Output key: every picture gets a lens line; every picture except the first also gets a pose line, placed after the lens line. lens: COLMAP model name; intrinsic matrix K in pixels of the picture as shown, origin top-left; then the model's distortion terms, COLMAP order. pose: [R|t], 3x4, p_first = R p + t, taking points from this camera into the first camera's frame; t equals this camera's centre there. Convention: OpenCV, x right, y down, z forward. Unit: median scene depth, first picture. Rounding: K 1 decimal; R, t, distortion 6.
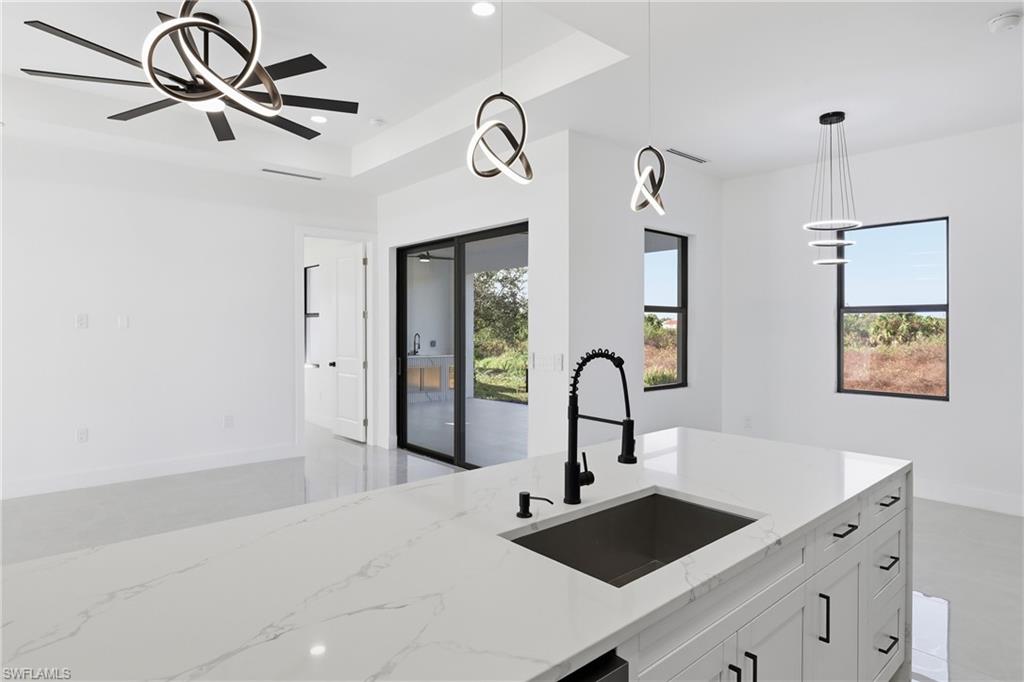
lens RADIAL K [[566.3, 0, 515.1], [0, 566.3, 323.7], [0, 0, 1]] dist [-0.018336, -0.000200]
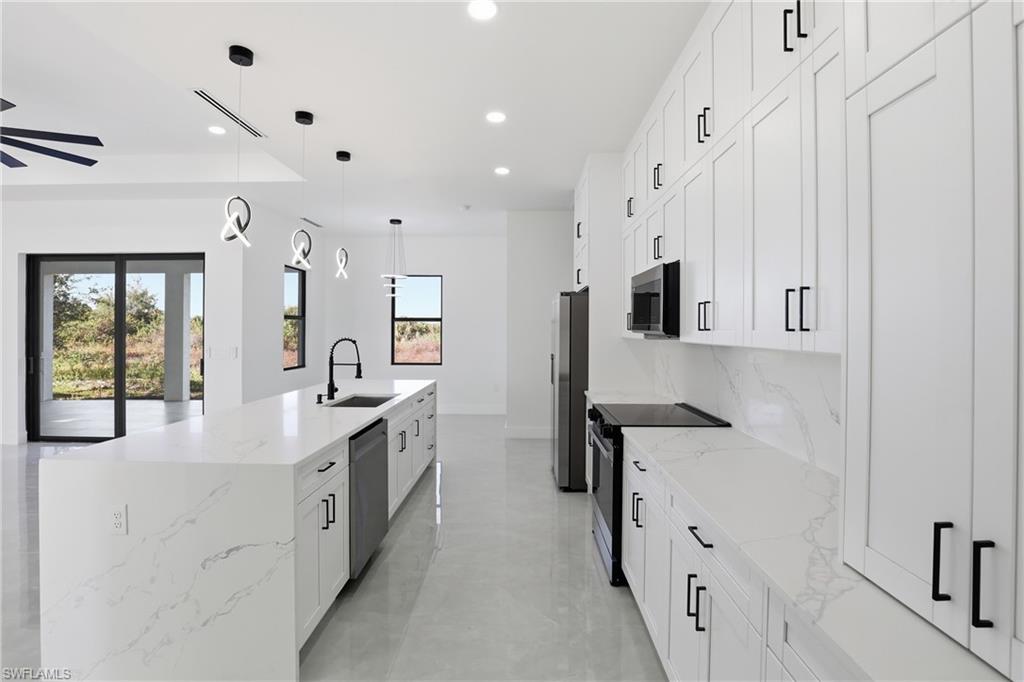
lens RADIAL K [[472.0, 0, 514.3], [0, 472.0, 328.9], [0, 0, 1]] dist [-0.037014, 0.006927]
pose [[0.673983, 0.001012, 0.738746, -0.122043], [-0.005240, 0.999980, 0.003410, -0.000683], [-0.738728, -0.006169, 0.673976, -0.136620]]
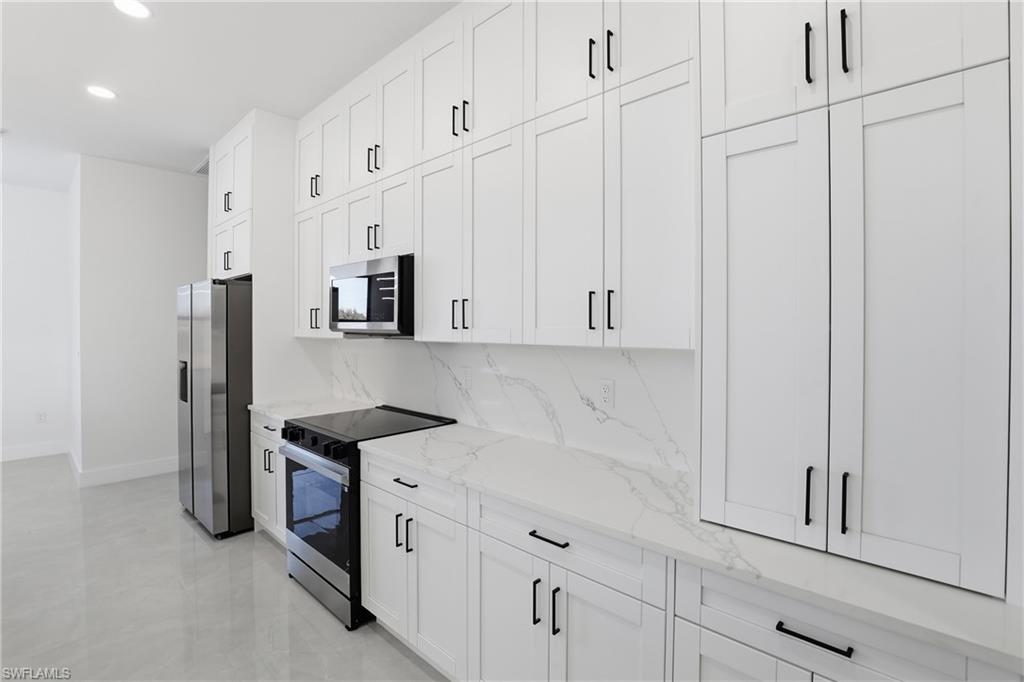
lens RADIAL K [[472.0, 0, 514.3], [0, 472.0, 328.9], [0, 0, 1]] dist [-0.037014, 0.006927]
pose [[-0.095507, -0.006190, 0.995409, -0.118044], [-0.002872, 0.999978, 0.005943, -0.000874], [-0.995425, -0.002291, -0.095523, -0.072992]]
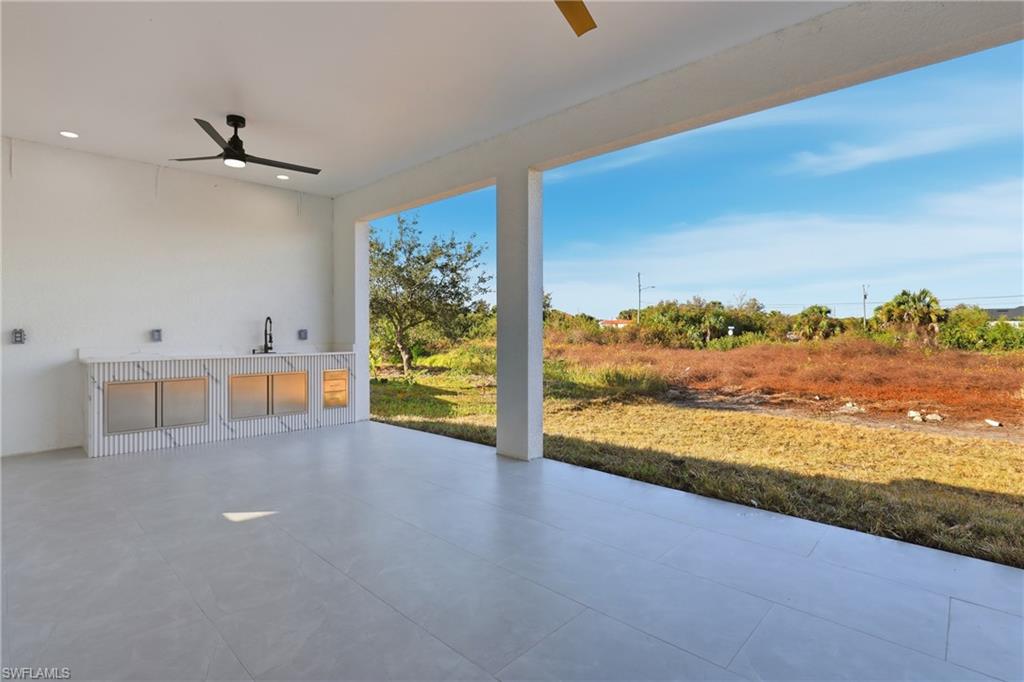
lens RADIAL K [[500.2, 0, 515.3], [0, 500.2, 325.7], [0, 0, 1]] dist [-0.027274, 0.000688]
pose [[0.995635, -0.004095, 0.093244, 0.036072], [0.003905, 0.999990, 0.002219, 0.025239], [-0.093252, -0.001845, 0.995641, 0.435042]]
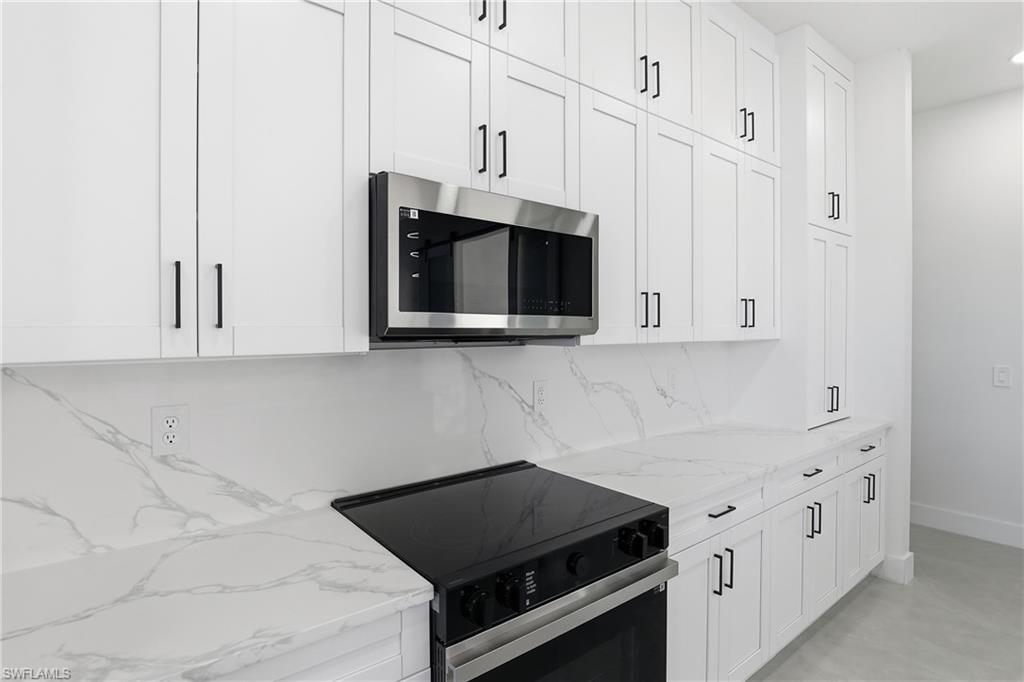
lens RADIAL K [[522.0, 0, 514.2], [0, 522.0, 331.0], [0, 0, 1]] dist [-0.022375, 0.000407]
pose [[-0.998755, -0.003281, 0.049775, 0.093185], [-0.002980, 0.999977, 0.006126, 0.000481], [-0.049794, 0.005970, -0.998742, 0.095783]]
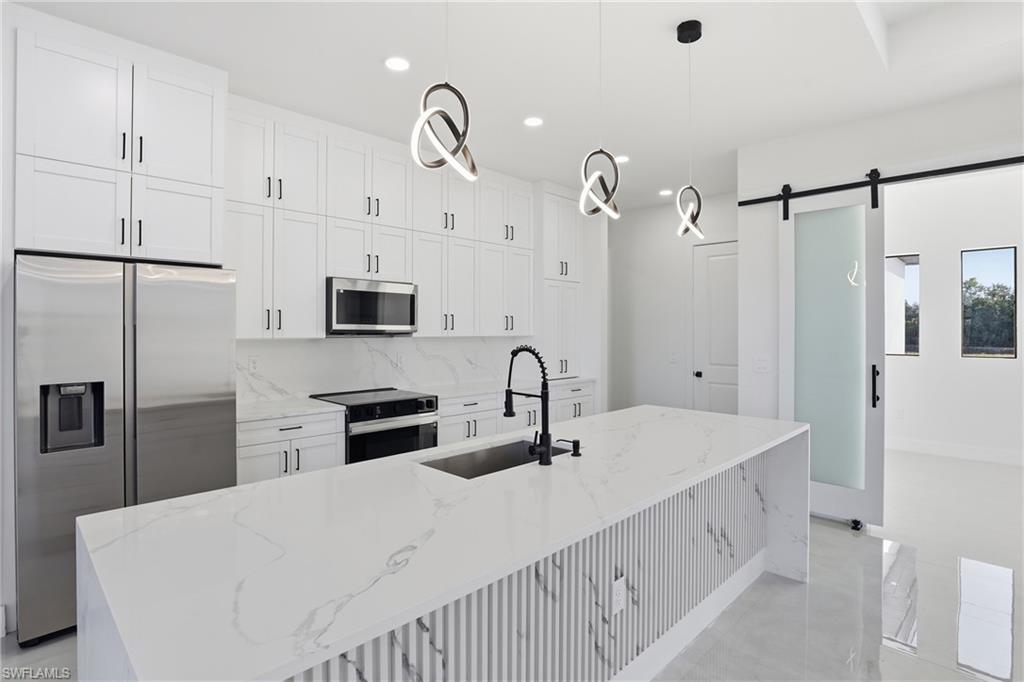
lens RADIAL K [[510.5, 0, 514.5], [0, 510.5, 325.7], [0, 0, 1]] dist [-0.026652, 0.000712]
pose [[-0.997865, -0.005833, -0.065053, 0.035087], [-0.005232, 0.999942, -0.009412, 0.000587], [0.065104, -0.009051, -0.997837, 0.302180]]
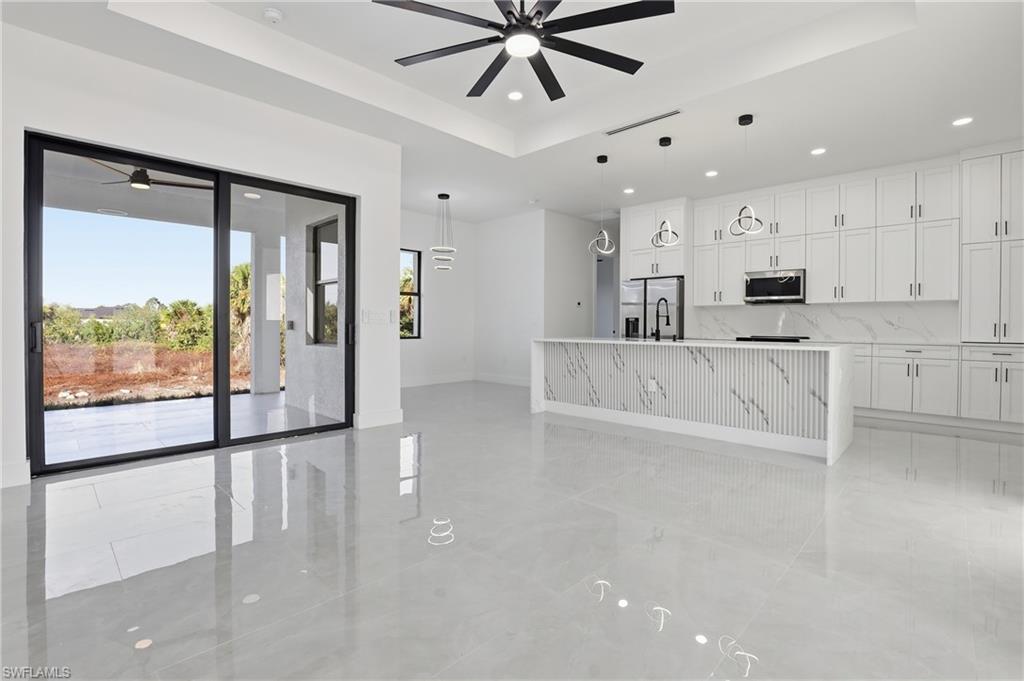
lens RADIAL K [[472.0, 0, 514.3], [0, 472.0, 328.4], [0, 0, 1]] dist [-0.037014, 0.006927]
pose [[-0.077468, -0.008519, 0.996958, -0.386608], [-0.008801, 0.999930, 0.007860, 0.030855], [-0.996956, -0.008165, -0.077537, 0.295623]]
